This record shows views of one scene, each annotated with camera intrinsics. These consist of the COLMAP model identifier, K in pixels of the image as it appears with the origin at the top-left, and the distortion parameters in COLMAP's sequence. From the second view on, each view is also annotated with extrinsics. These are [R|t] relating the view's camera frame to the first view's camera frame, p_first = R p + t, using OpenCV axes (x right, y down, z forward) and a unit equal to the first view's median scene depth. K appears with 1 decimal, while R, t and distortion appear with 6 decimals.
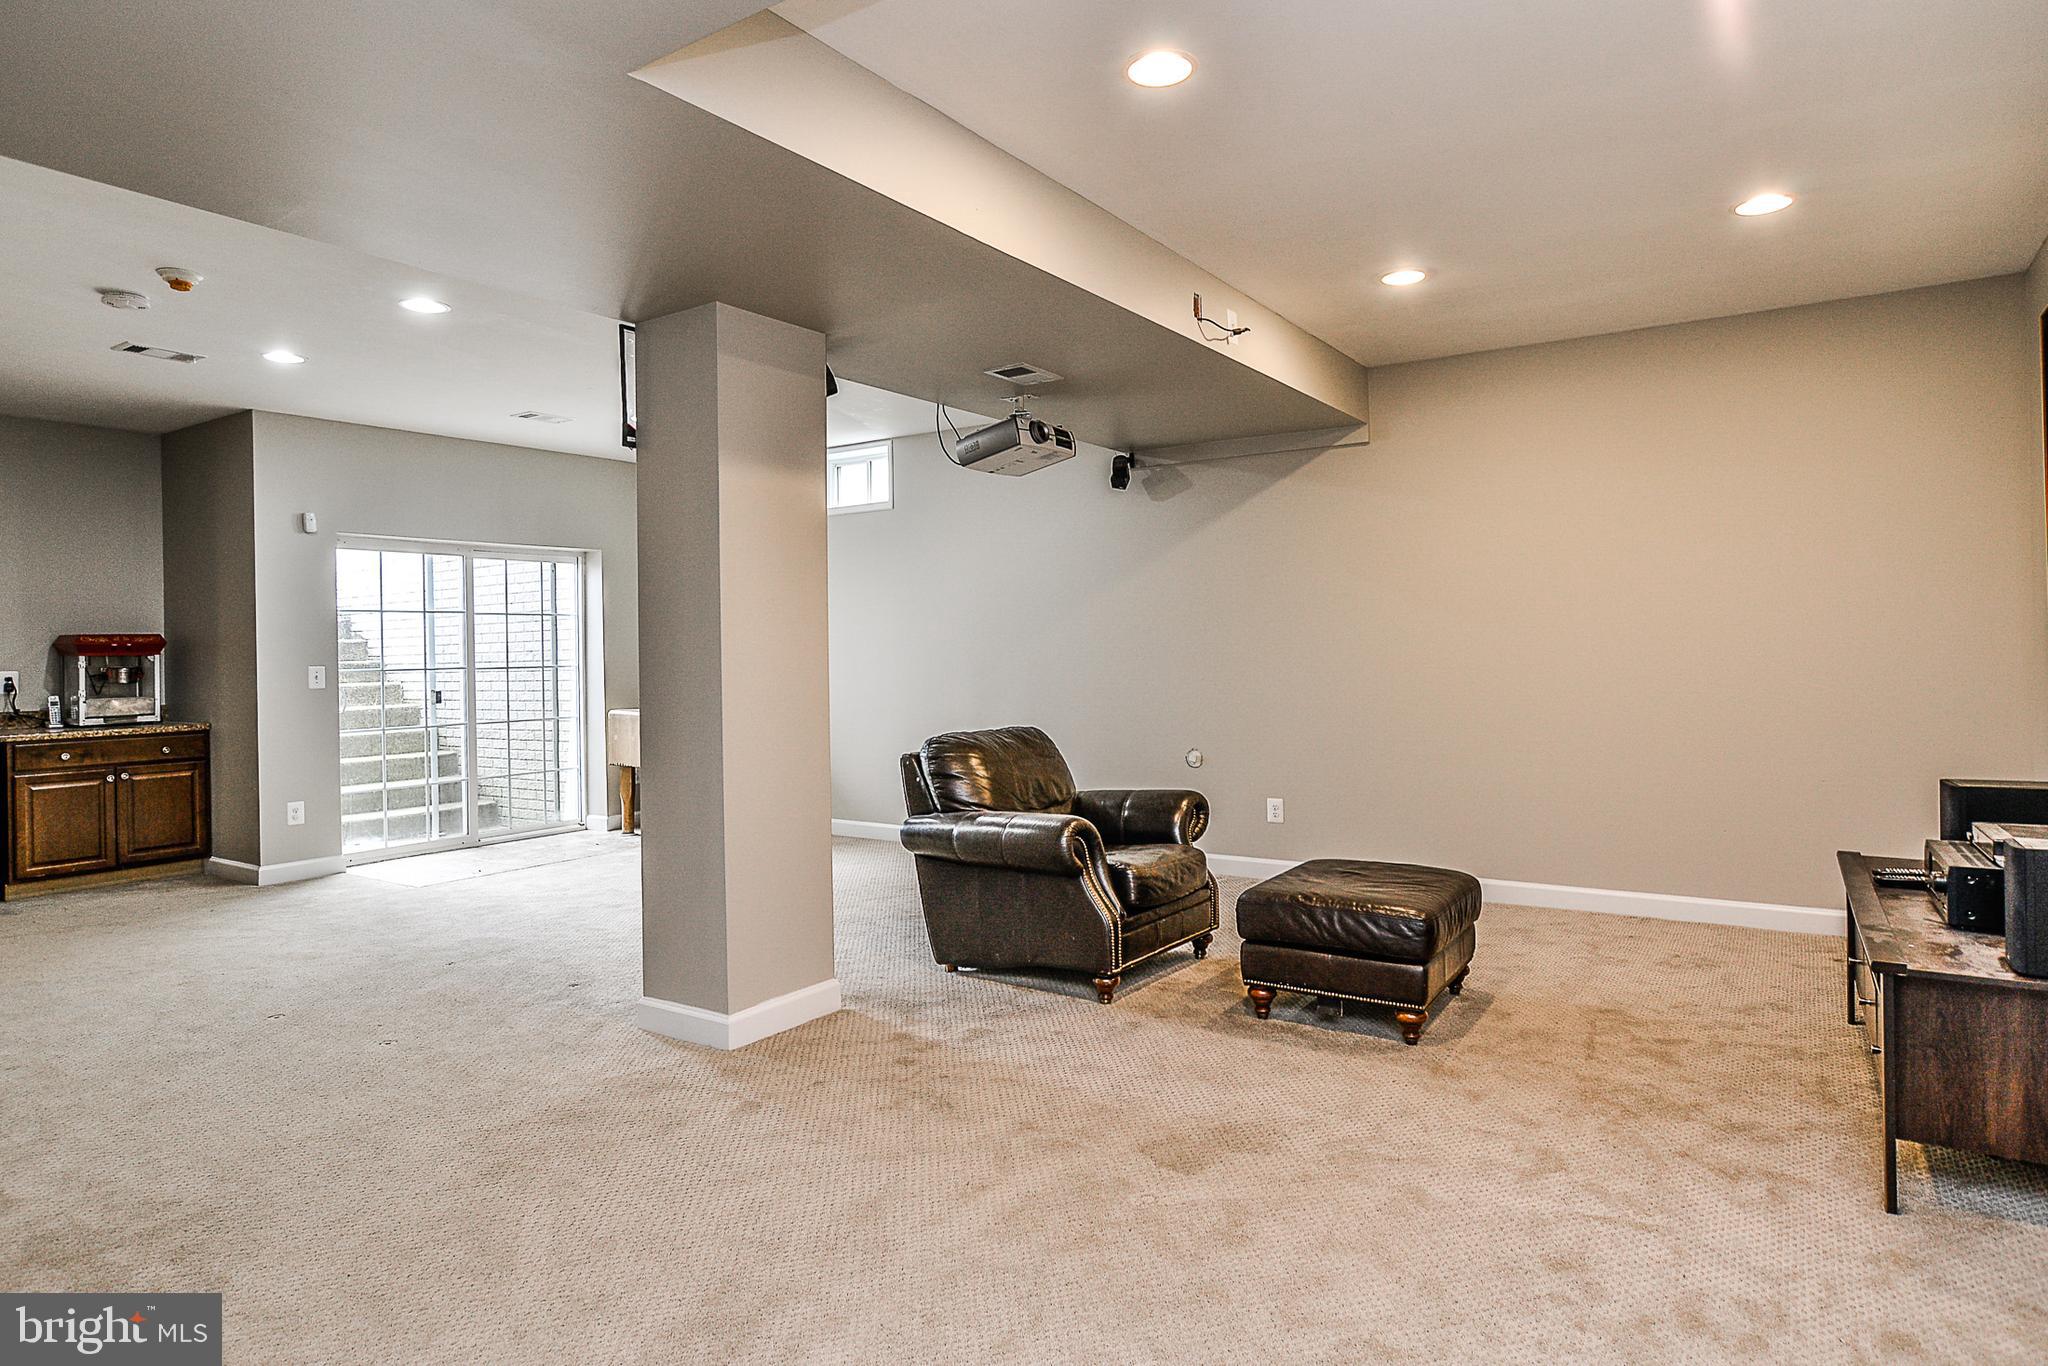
lens RADIAL K [[1180.1, 0, 1022.8], [0, 1180.1, 661.1], [0, 0, 1]] dist [-0.024139, 0.024205]
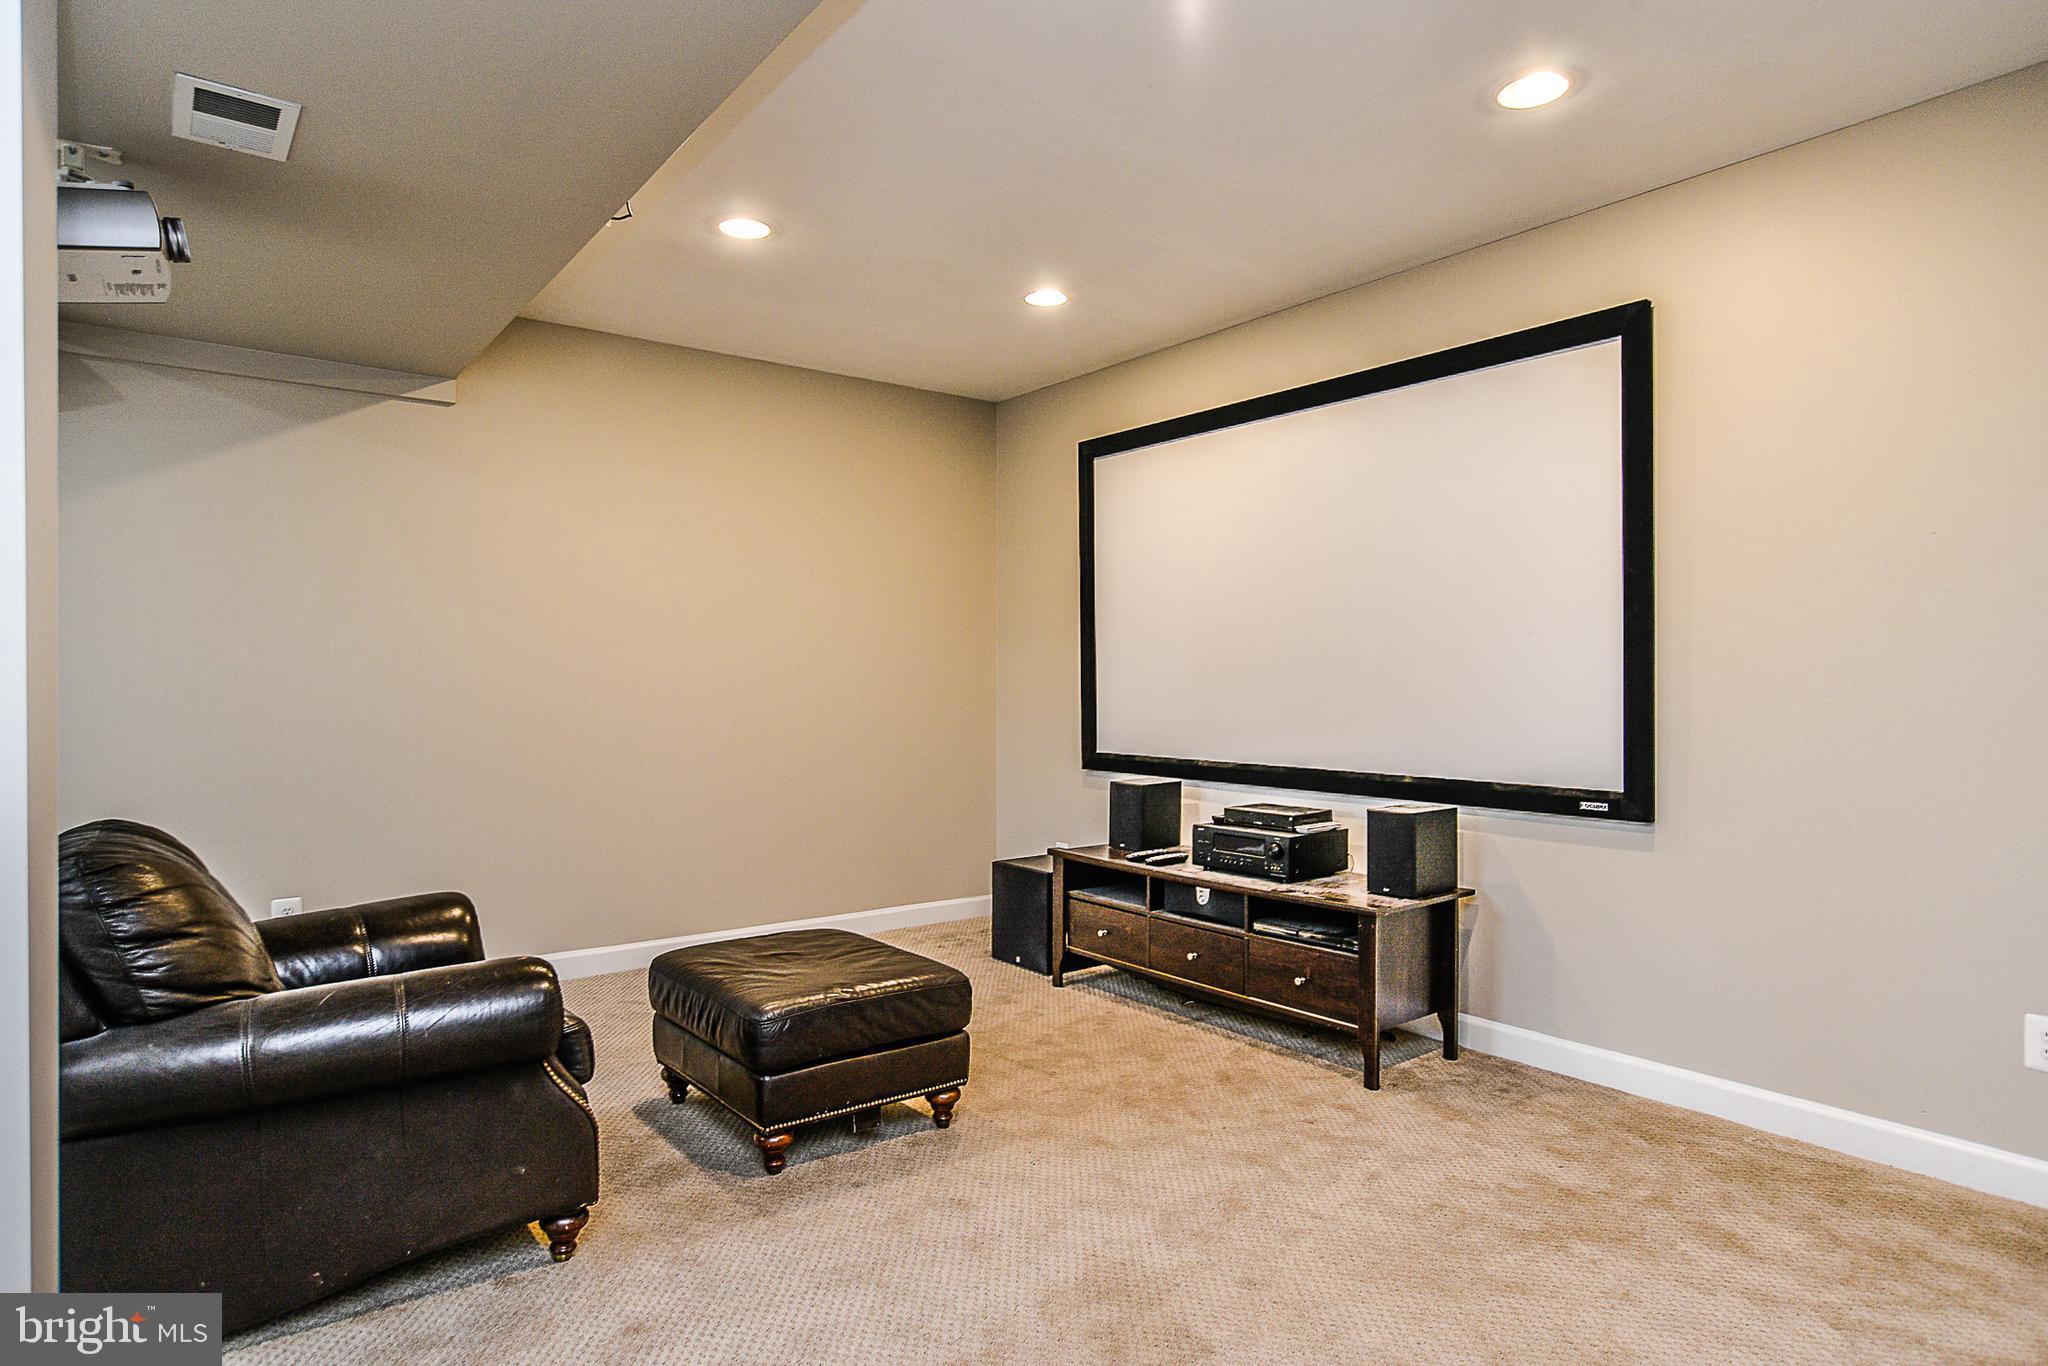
lens RADIAL K [[1180.1, 0, 1015.2], [0, 1180.1, 663.1], [0, 0, 1]] dist [-0.024139, 0.024205]
pose [[0.303472, 0.023917, 0.952540, -0.249321], [0.002416, 0.999662, -0.025870, 0.001367], [-0.952837, 0.010152, 0.303312, 0.341210]]
